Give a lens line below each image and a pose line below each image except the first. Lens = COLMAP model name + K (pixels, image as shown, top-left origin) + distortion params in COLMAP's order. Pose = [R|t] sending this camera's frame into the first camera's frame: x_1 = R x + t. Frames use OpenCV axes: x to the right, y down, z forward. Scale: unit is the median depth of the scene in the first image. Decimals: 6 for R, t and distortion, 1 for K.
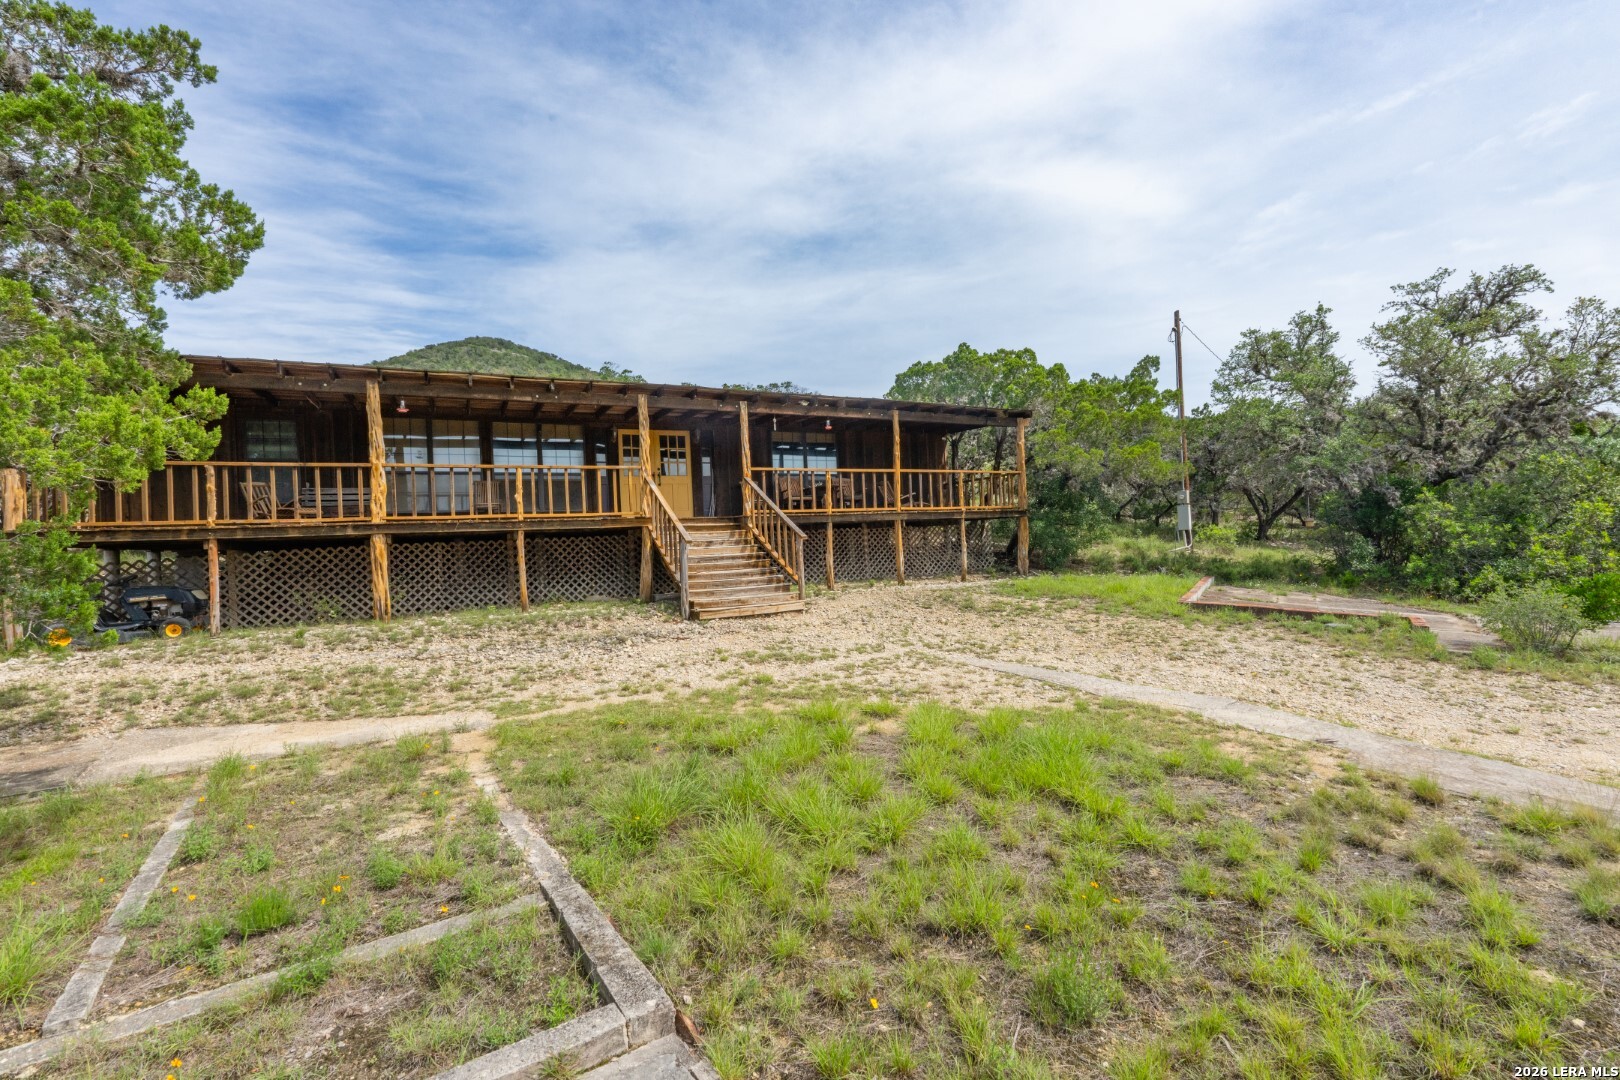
lens RADIAL K [[726.1, 0, 877.6], [0, 726.1, 539.0], [0, 0, 1]] dist [-0.001459, -0.000240]
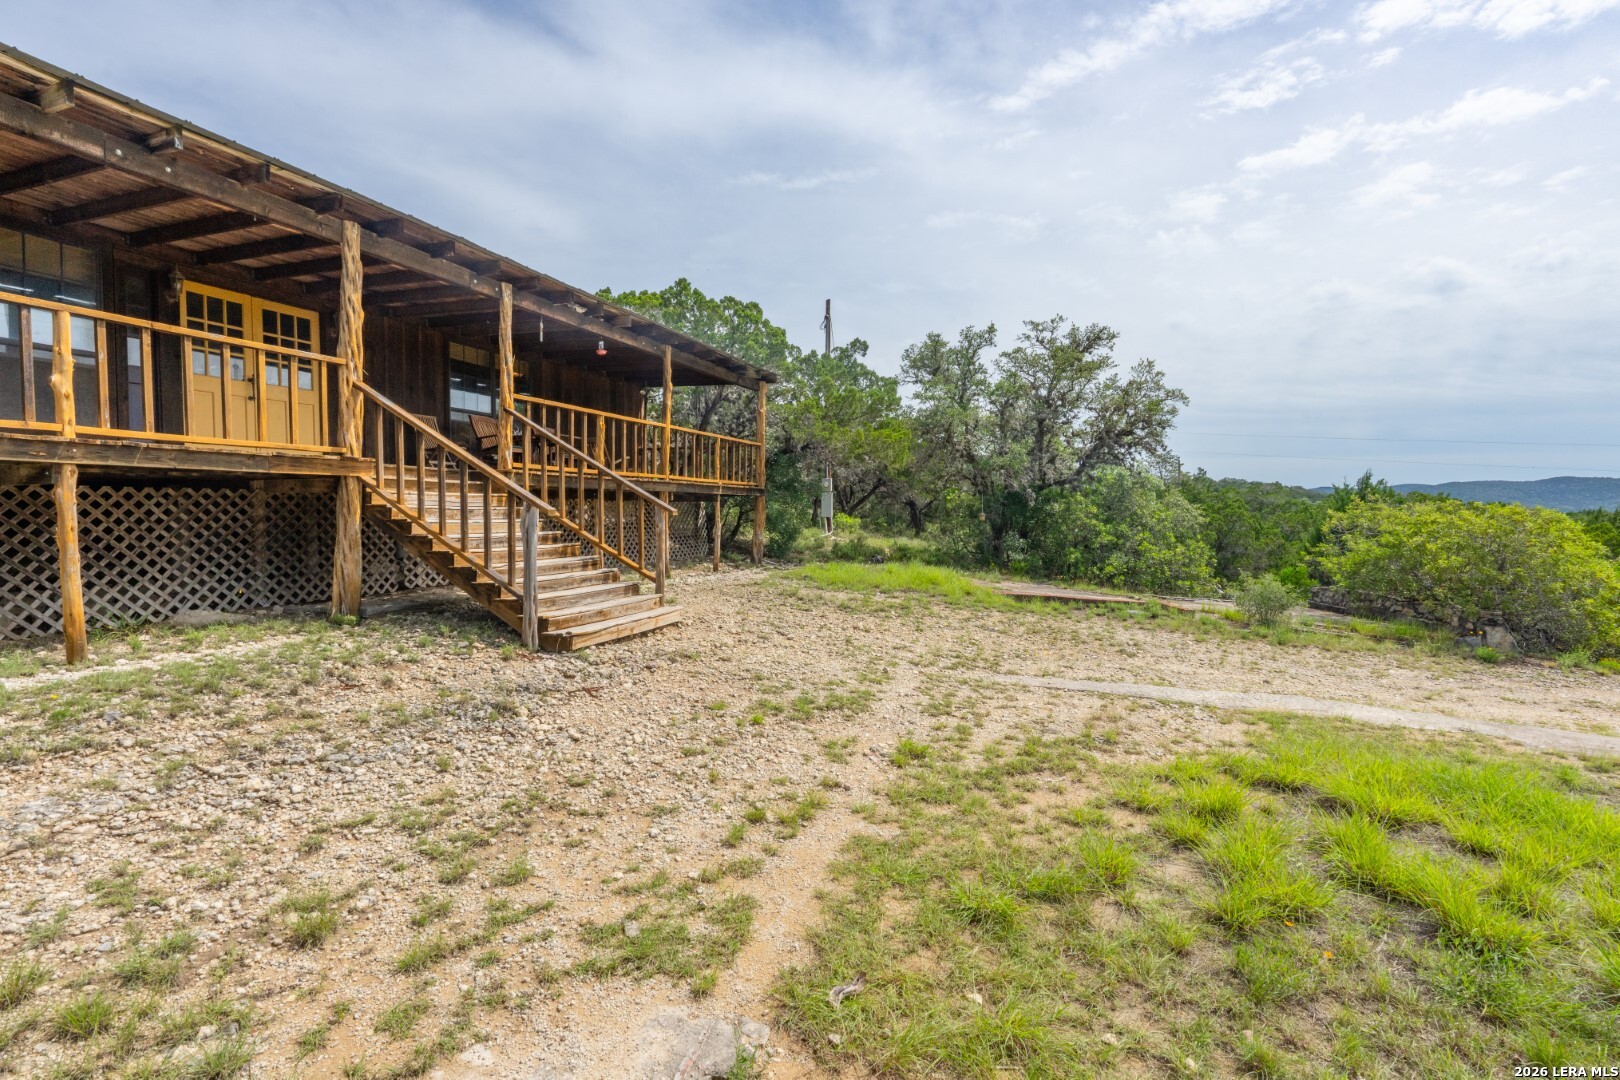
lens RADIAL K [[726.1, 0, 866.1], [0, 726.1, 540.3], [0, 0, 1]] dist [-0.001459, -0.000240]
pose [[0.771793, 0.020527, 0.635542, -0.312786], [-0.037372, 0.999215, 0.013111, 0.006937], [-0.634774, -0.033870, 0.771955, 0.306046]]
